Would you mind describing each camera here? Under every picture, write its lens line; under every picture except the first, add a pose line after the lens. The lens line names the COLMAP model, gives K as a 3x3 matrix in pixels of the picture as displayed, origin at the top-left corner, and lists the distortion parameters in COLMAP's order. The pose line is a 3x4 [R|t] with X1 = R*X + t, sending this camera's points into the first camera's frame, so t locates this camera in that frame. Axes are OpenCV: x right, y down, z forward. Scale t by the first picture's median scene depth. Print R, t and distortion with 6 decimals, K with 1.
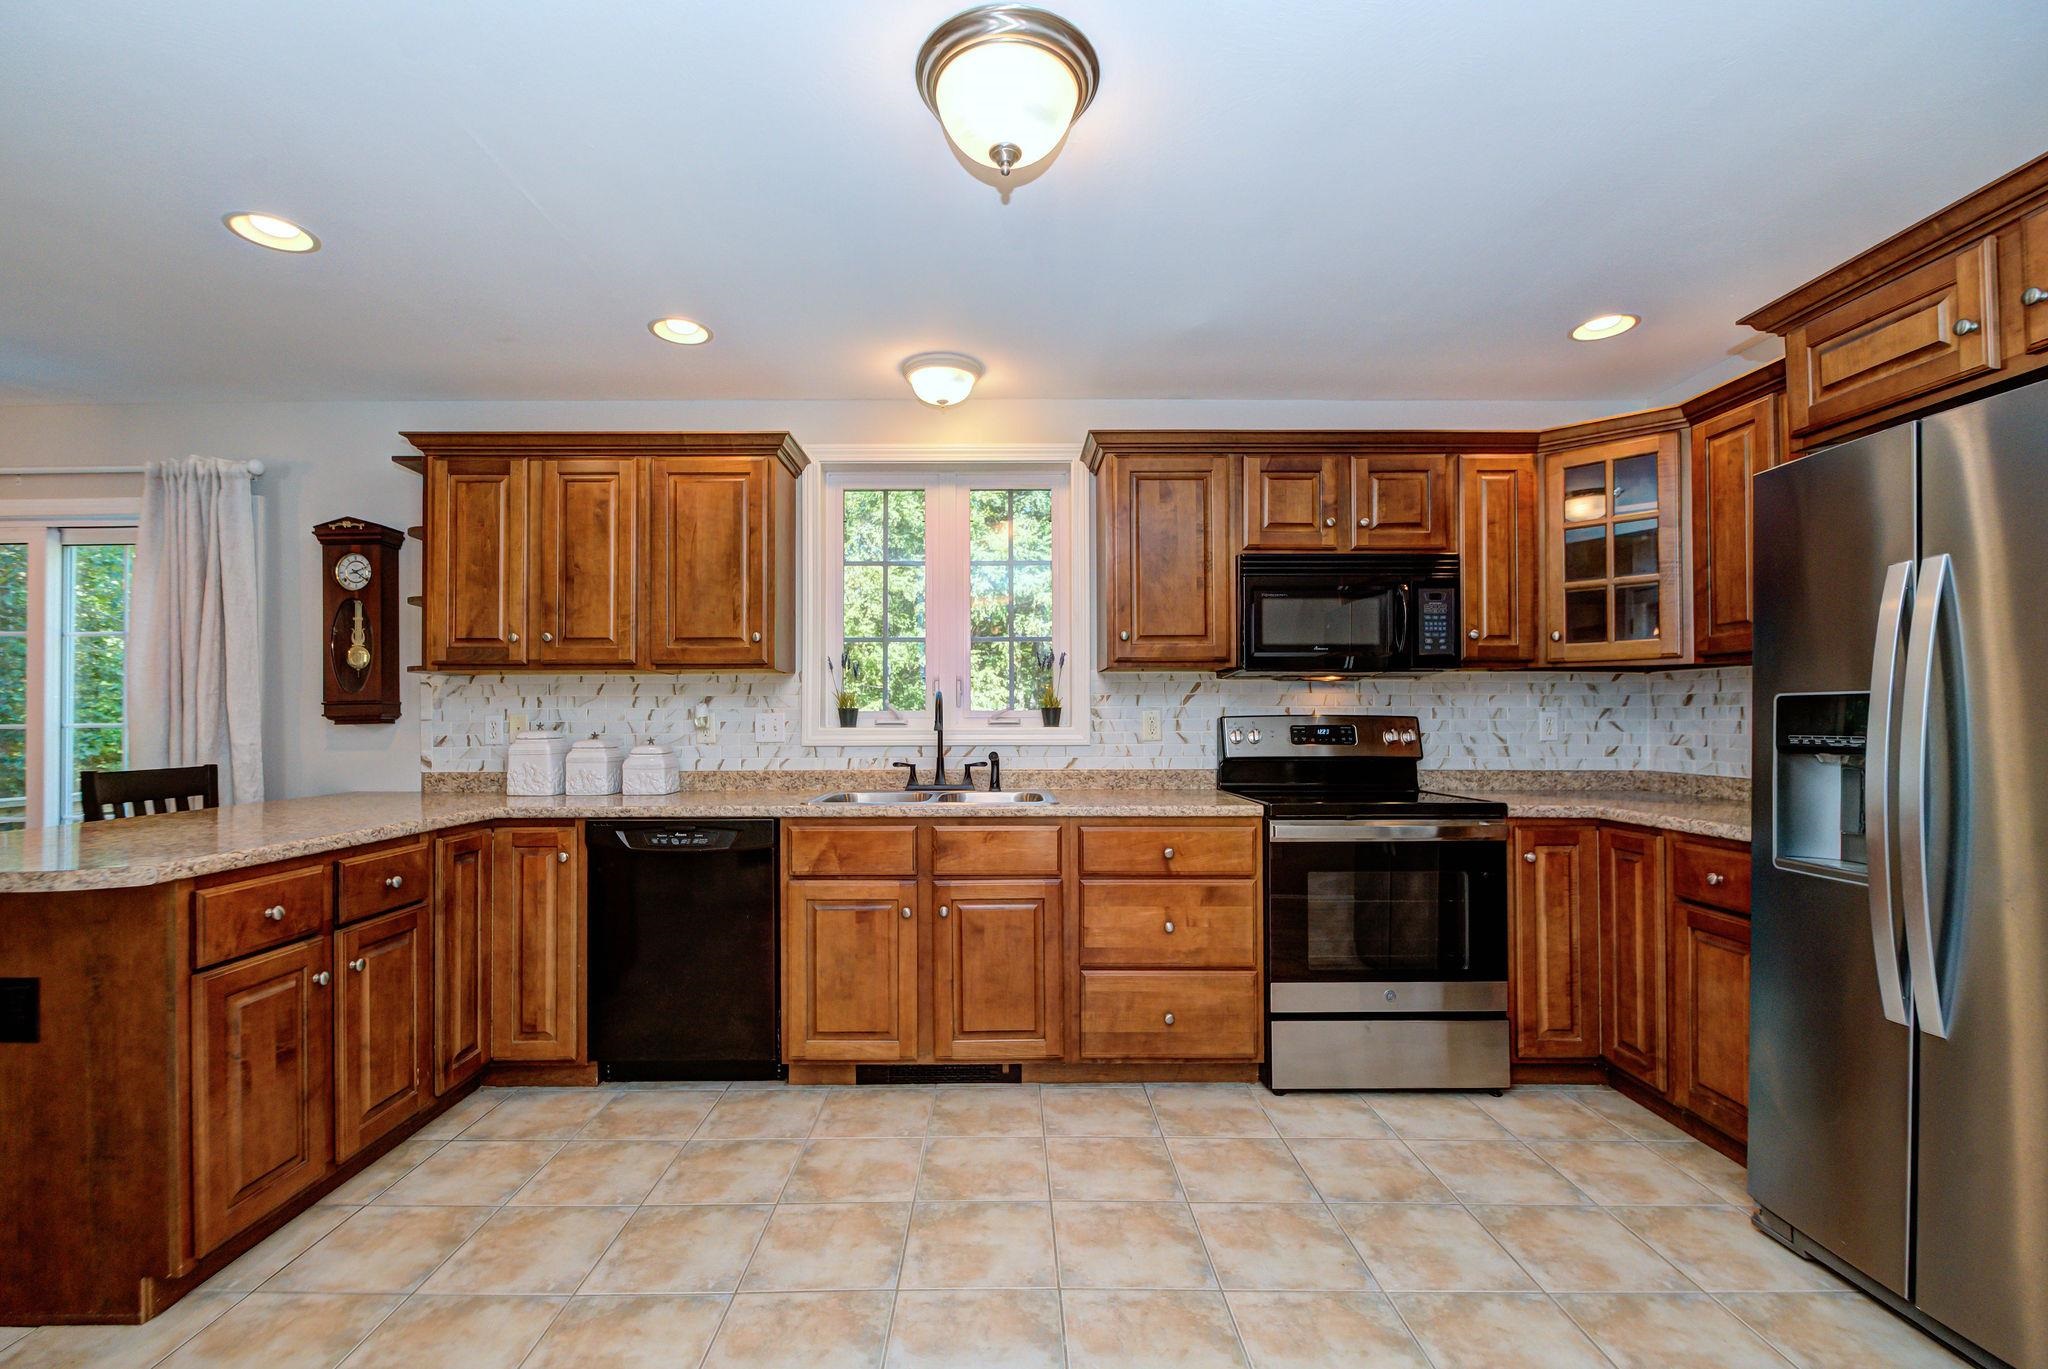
lens RADIAL K [[878.6, 0, 1010.7], [0, 878.6, 713.8], [0, 0, 1]] dist [-0.000108, -0.003684]
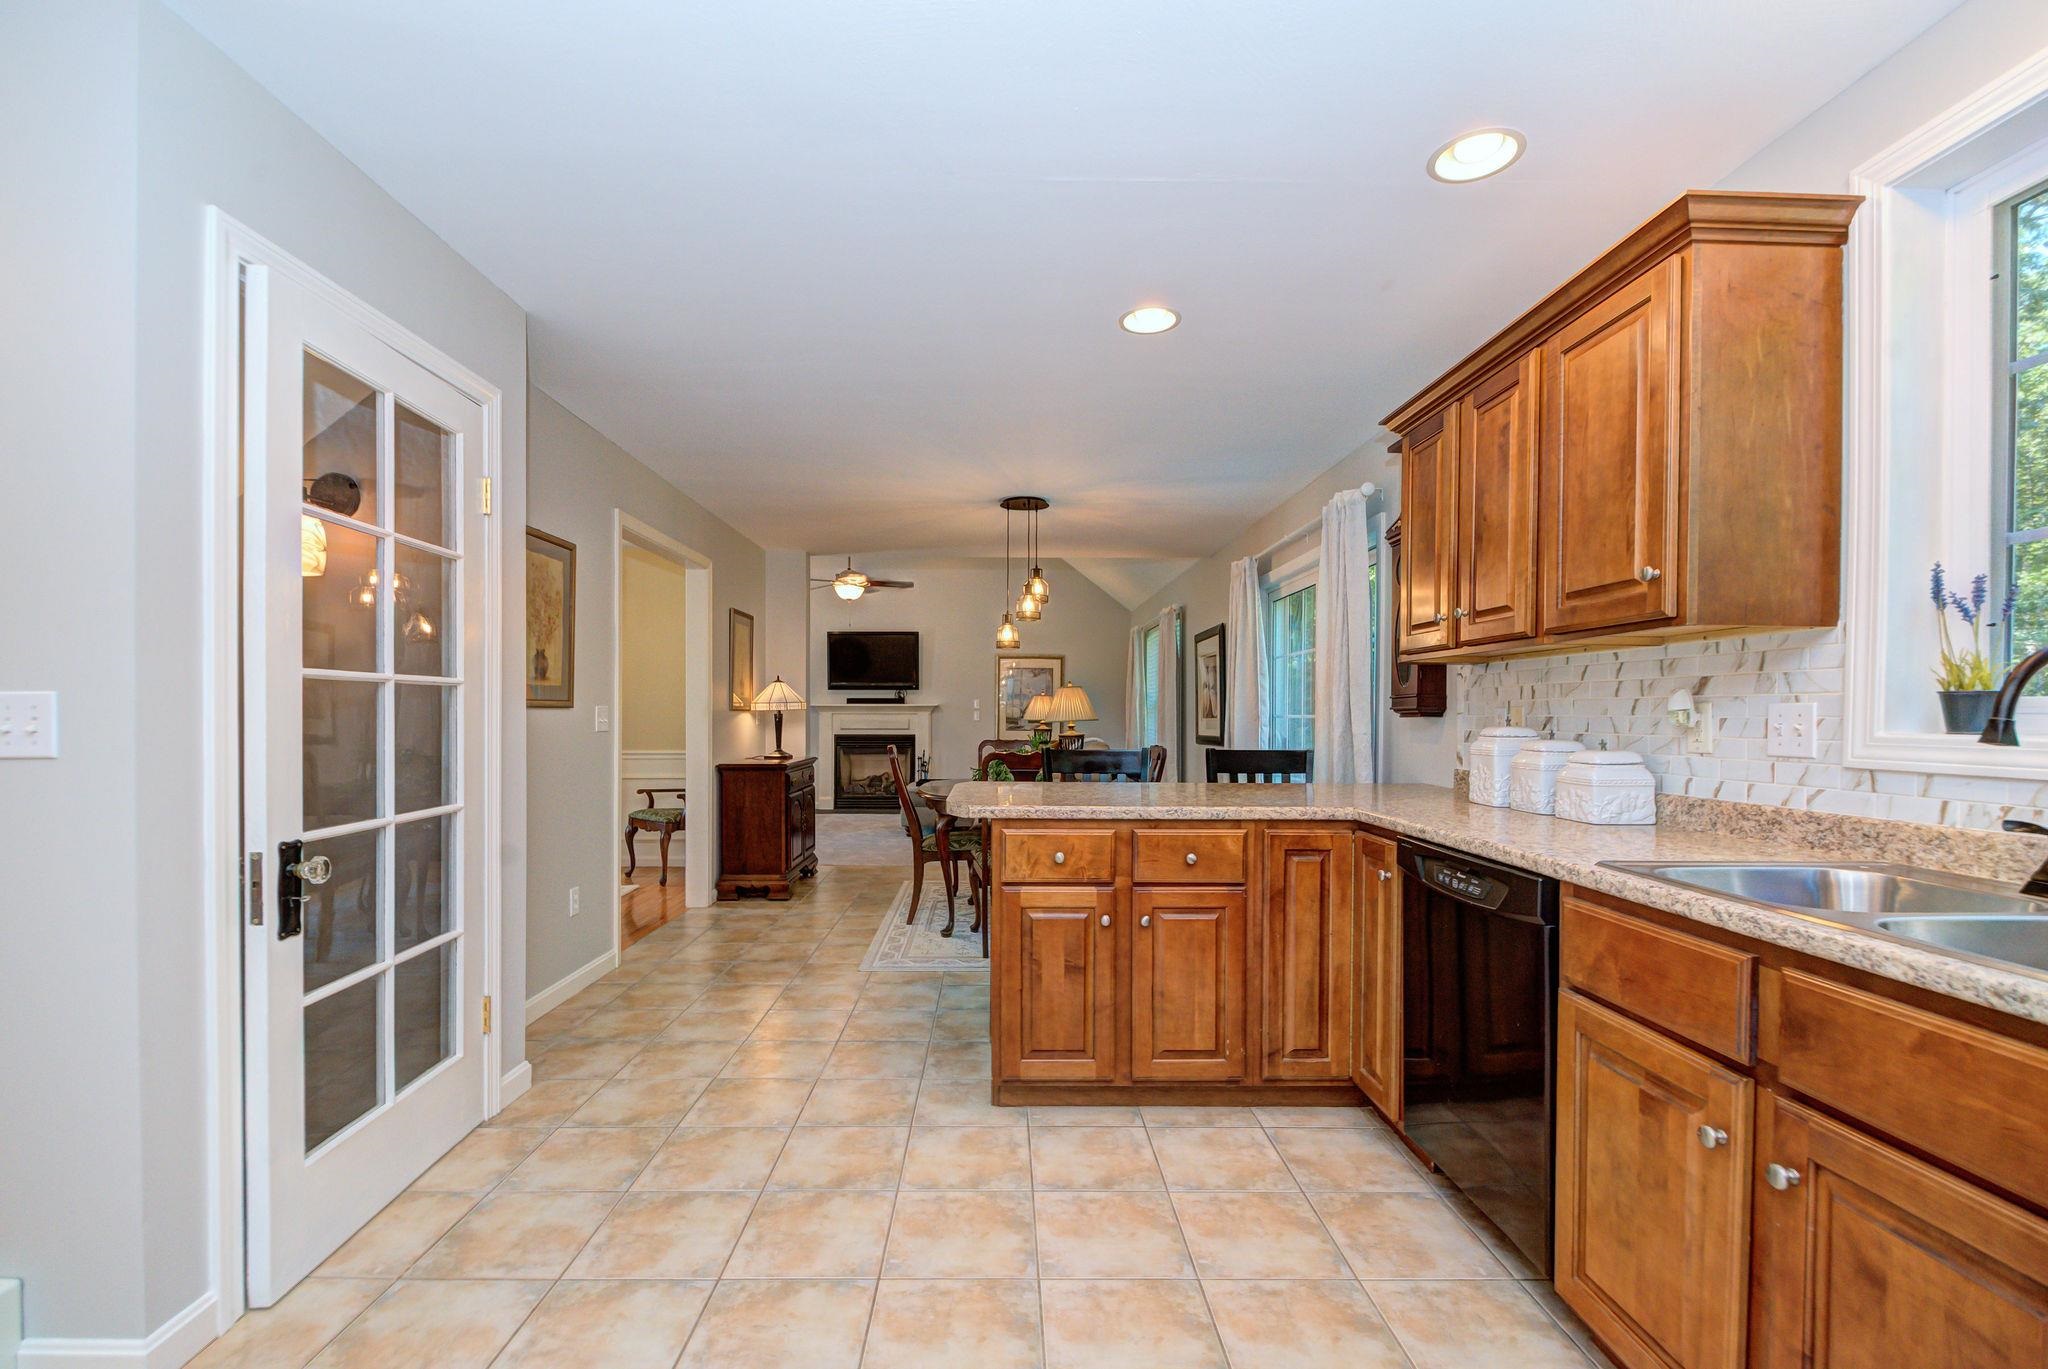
lens RADIAL K [[878.6, 0, 1002.3], [0, 878.6, 723.8], [0, 0, 1]] dist [-0.000108, -0.003684]
pose [[-0.003244, 0.015608, -0.999873, 0.329561], [0.001766, 0.999877, 0.015602, 0.003060], [0.999993, -0.001716, -0.003271, 0.623812]]
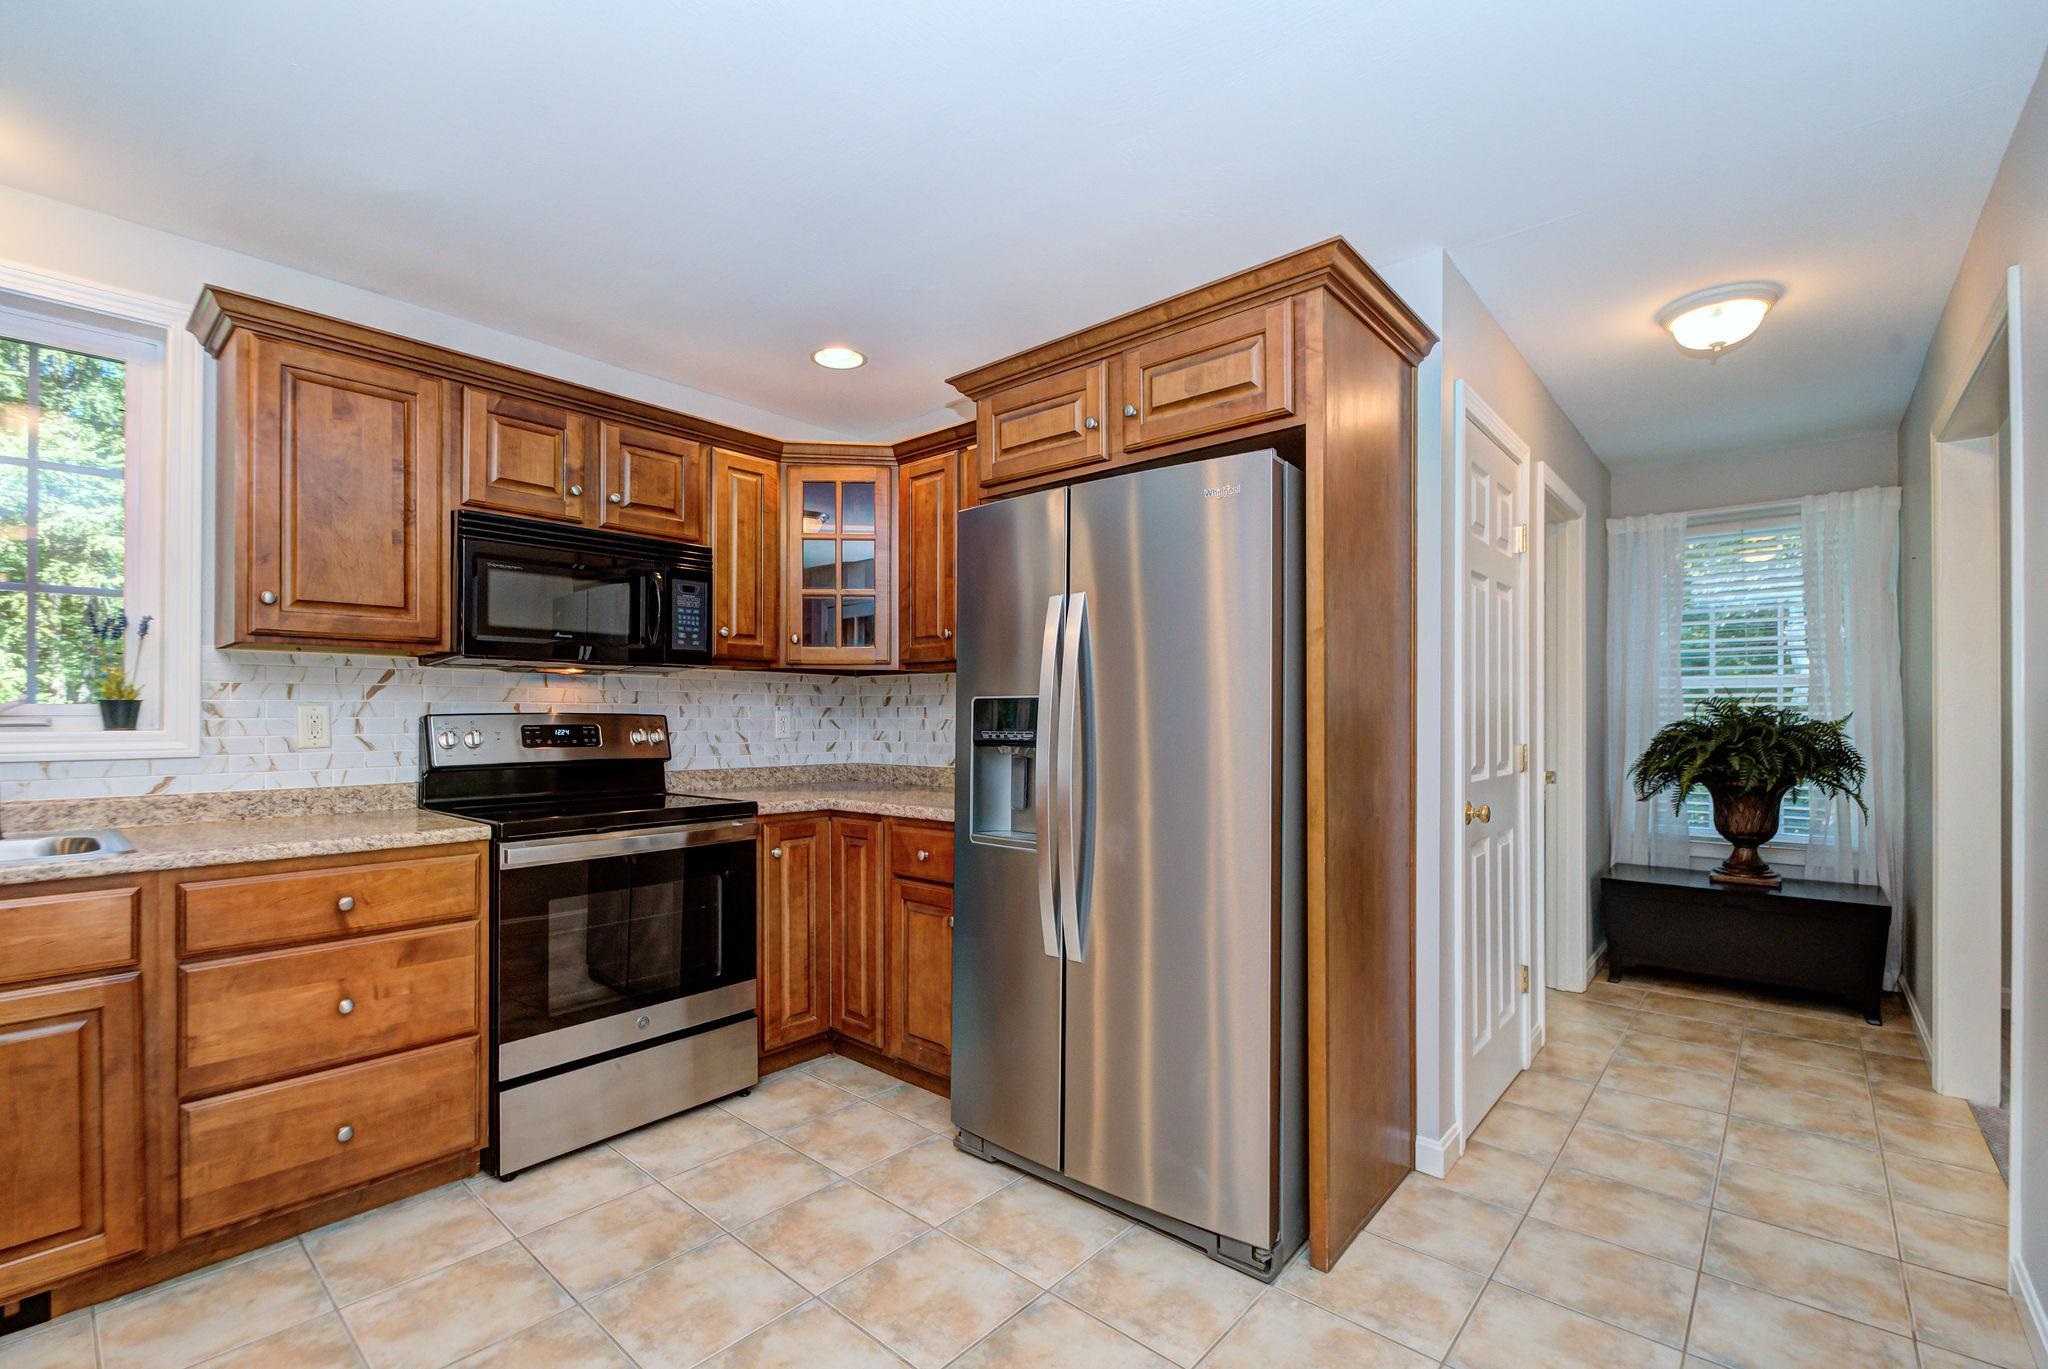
lens RADIAL K [[878.6, 0, 999.4], [0, 878.6, 707.8], [0, 0, 1]] dist [-0.000108, -0.003684]
pose [[0.672437, 0.007270, 0.740118, 0.006137], [-0.004090, 0.999973, -0.006106, -0.000484], [-0.740143, 0.001079, 0.672449, 0.114793]]
